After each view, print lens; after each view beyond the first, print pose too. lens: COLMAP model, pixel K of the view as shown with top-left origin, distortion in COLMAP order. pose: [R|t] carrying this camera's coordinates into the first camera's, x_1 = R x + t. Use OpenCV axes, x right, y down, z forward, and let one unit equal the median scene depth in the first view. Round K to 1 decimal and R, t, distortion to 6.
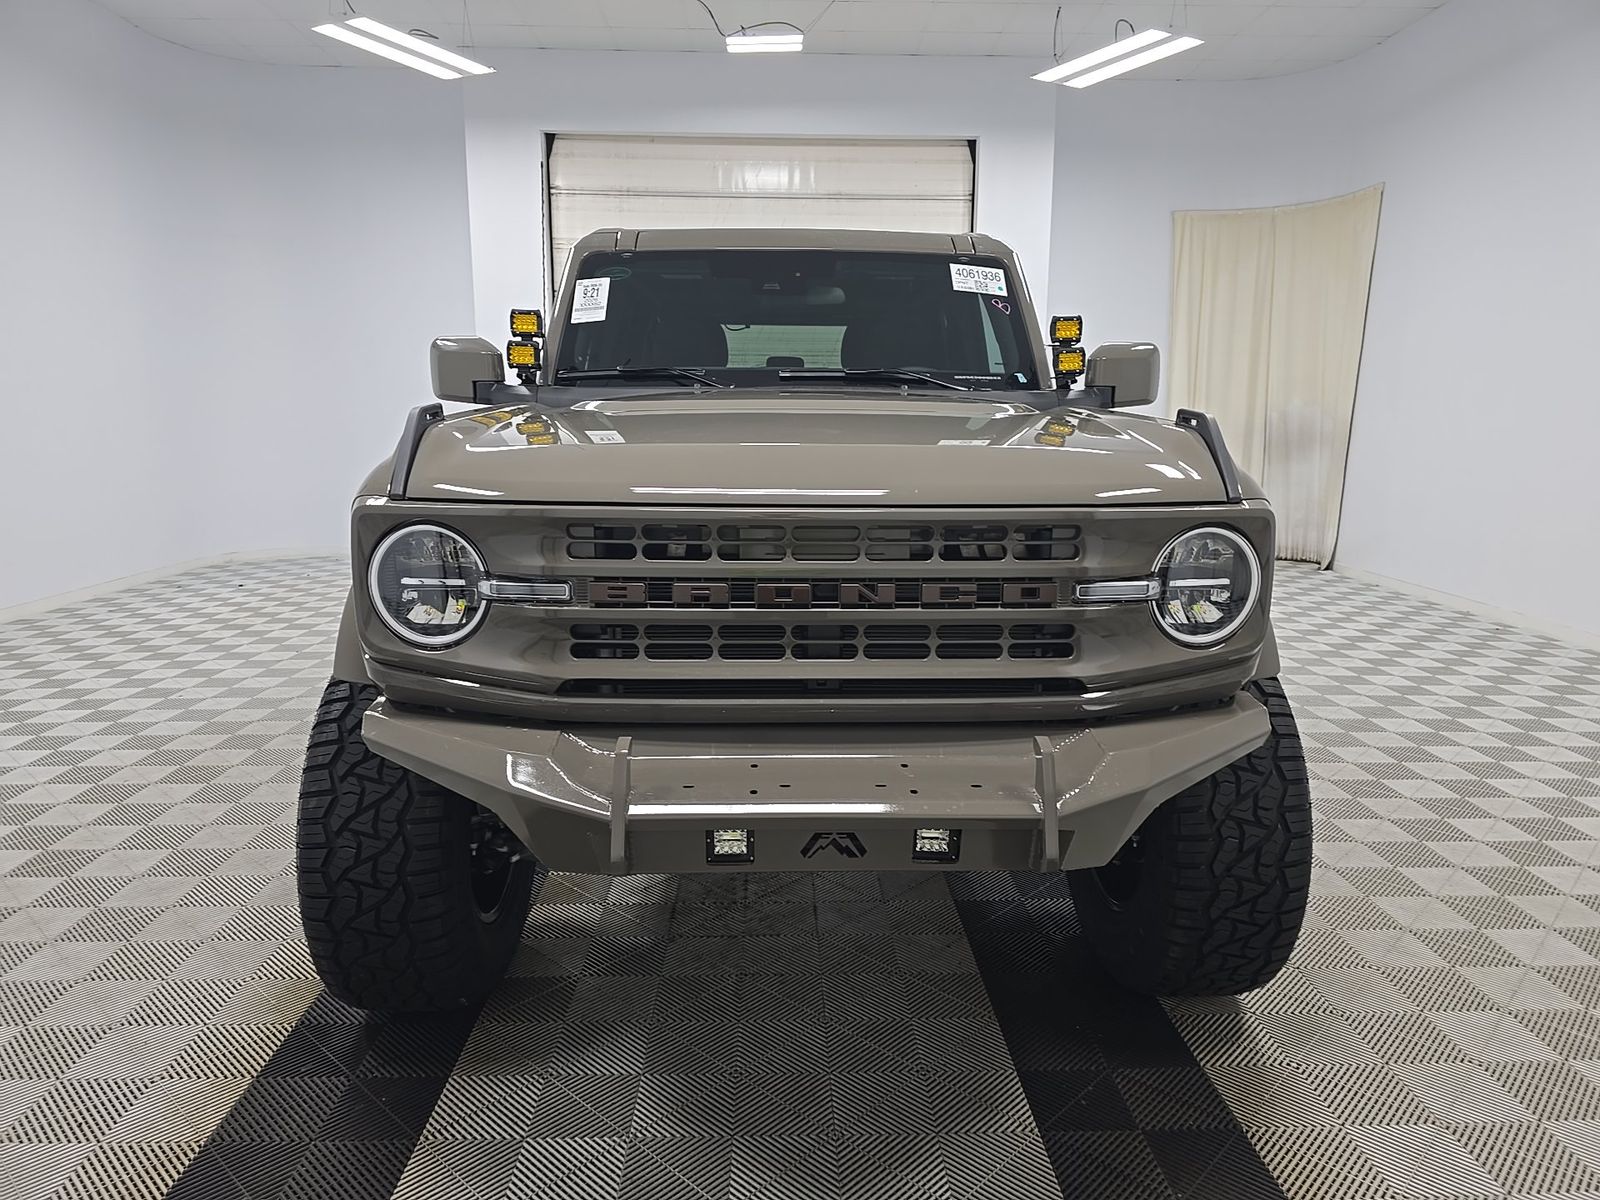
lens RADIAL K [[1077.2, 0, 800.0], [0, 1077.2, 600.0], [0, 0, 1]] dist [0.003004, 0.000113]
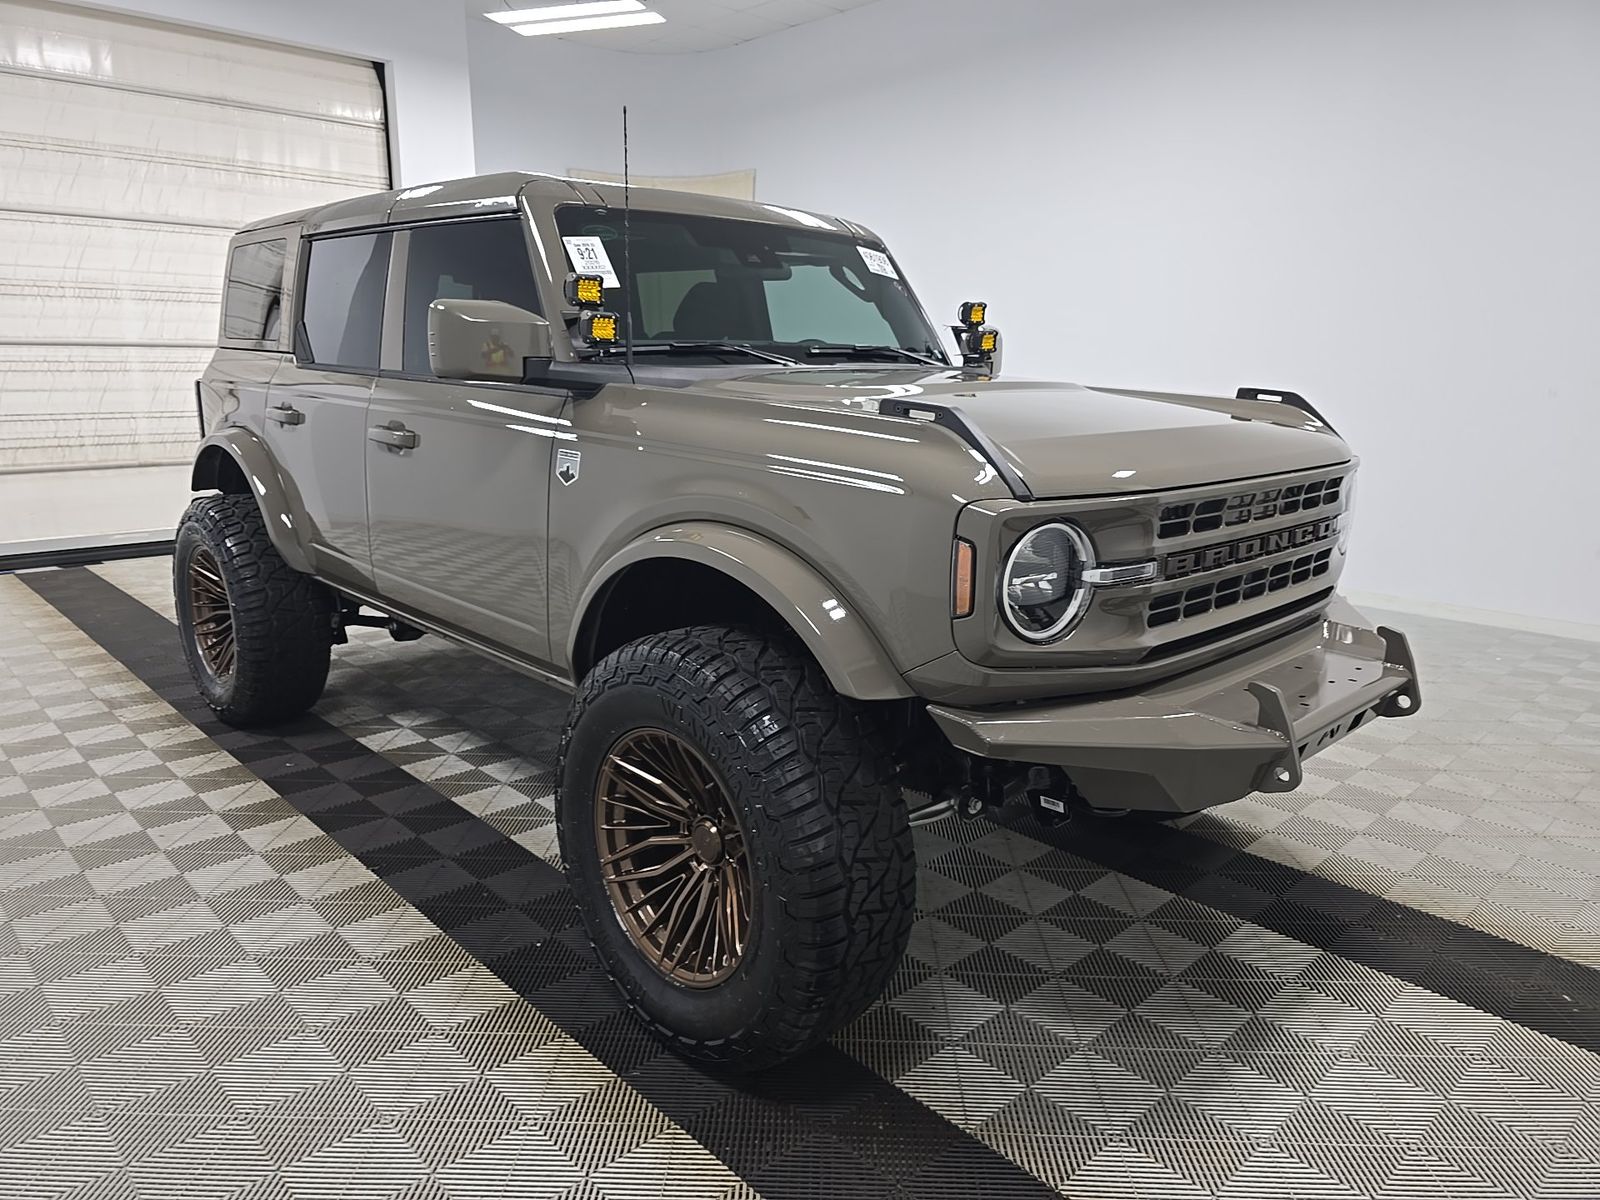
lens RADIAL K [[1091.4, 0, 800.0], [0, 1091.4, 600.0], [0, 0, 1]] dist [0.009807, -0.000277]
pose [[0.738542, -0.141435, 0.659205, -0.702368], [0.109367, 0.989931, 0.089864, -0.067031], [-0.665278, 0.005727, 0.746574, 0.225991]]
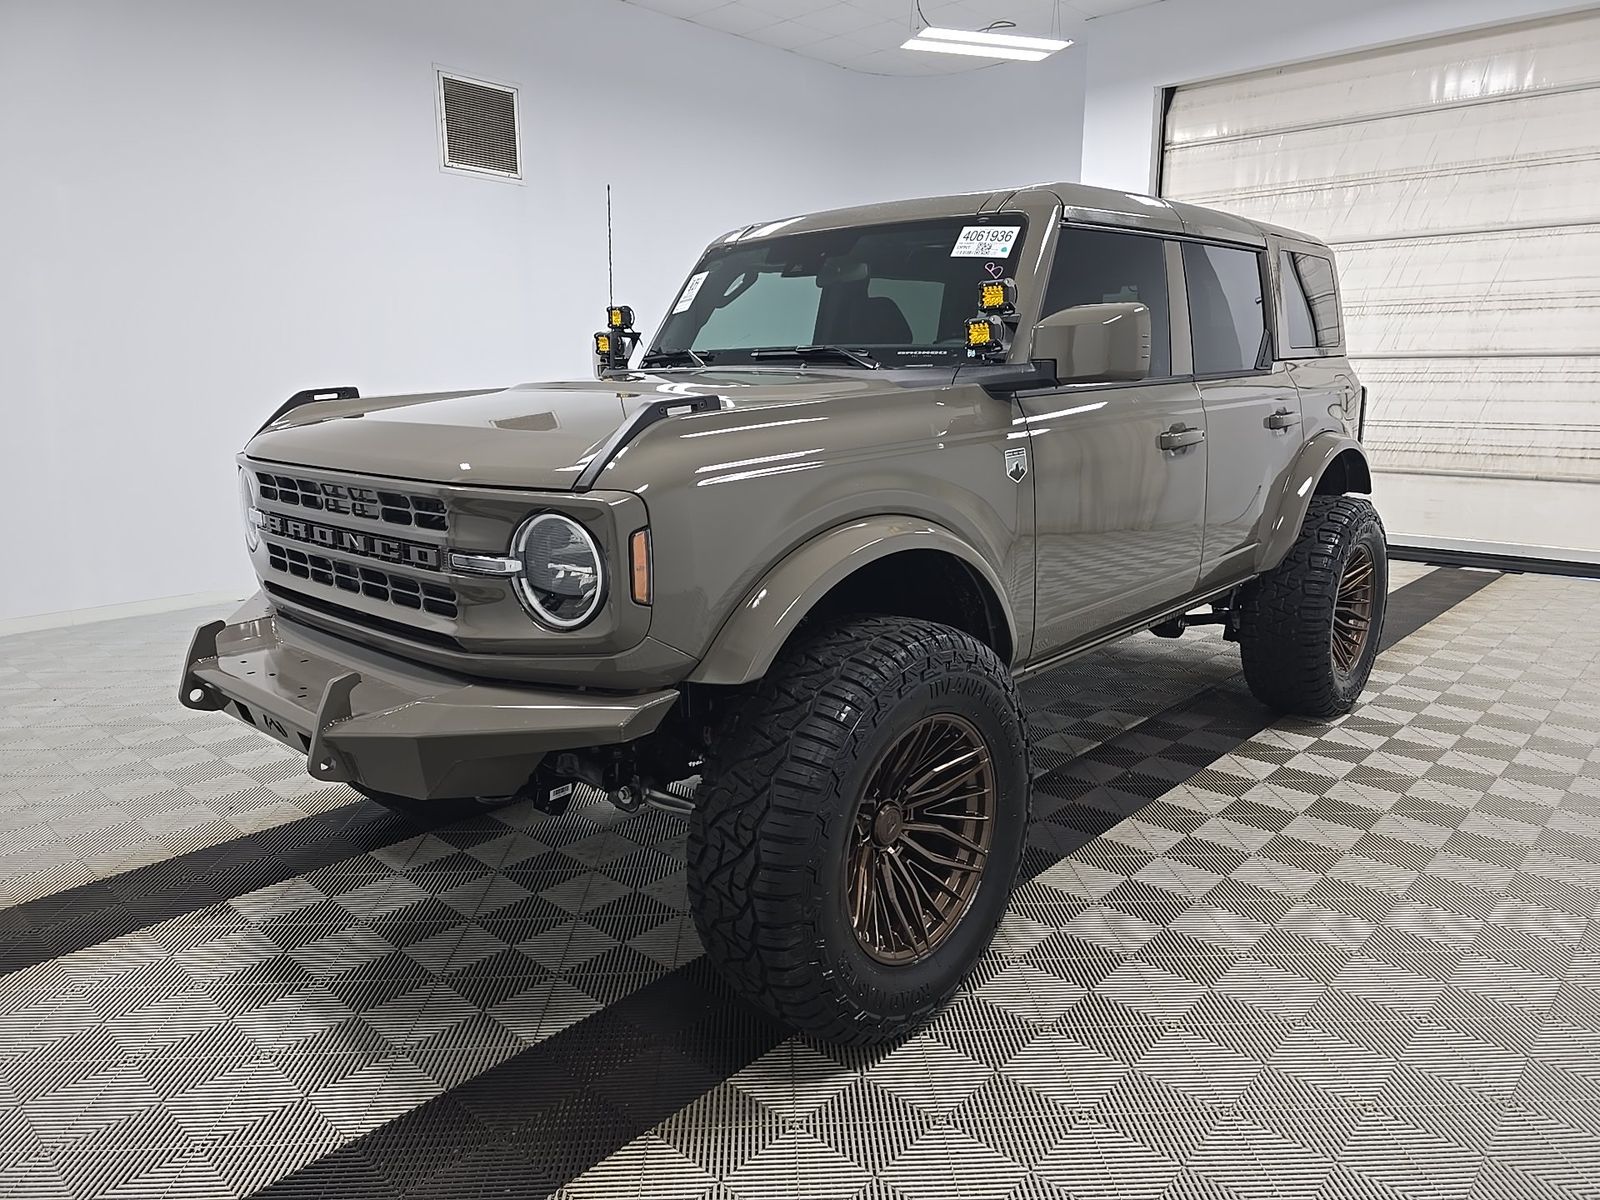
lens RADIAL K [[1063.7, 0, 800.7], [0, 1063.7, 617.5], [0, 0, 1]] dist [-0.004773, 0.004331]
pose [[0.693798, 0.149208, -0.704544, 0.728871], [-0.110928, 0.988768, 0.100164, -0.056450], [0.711575, 0.008660, 0.702556, 0.260968]]
